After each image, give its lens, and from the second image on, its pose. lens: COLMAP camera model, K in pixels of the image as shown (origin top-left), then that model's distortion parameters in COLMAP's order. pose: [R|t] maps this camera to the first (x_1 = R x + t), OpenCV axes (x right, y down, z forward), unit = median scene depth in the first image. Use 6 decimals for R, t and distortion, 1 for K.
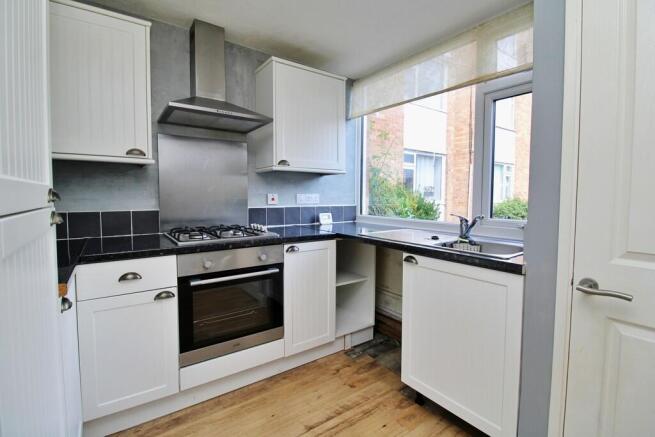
lens RADIAL K [[315.4, 0, 336.7], [0, 315.4, 208.8], [0, 0, 1]] dist [-0.002615, -0.000642]
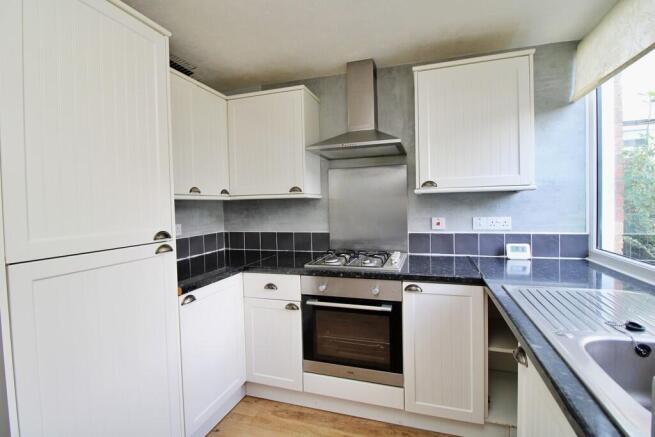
lens RADIAL K [[315.4, 0, 336.7], [0, 315.4, 208.8], [0, 0, 1]] dist [-0.002615, -0.000642]
pose [[0.574833, 0.000539, -0.818271, 0.433880], [-0.010945, 0.999915, -0.007029, -0.077772], [0.818198, 0.012996, 0.574790, 0.333674]]
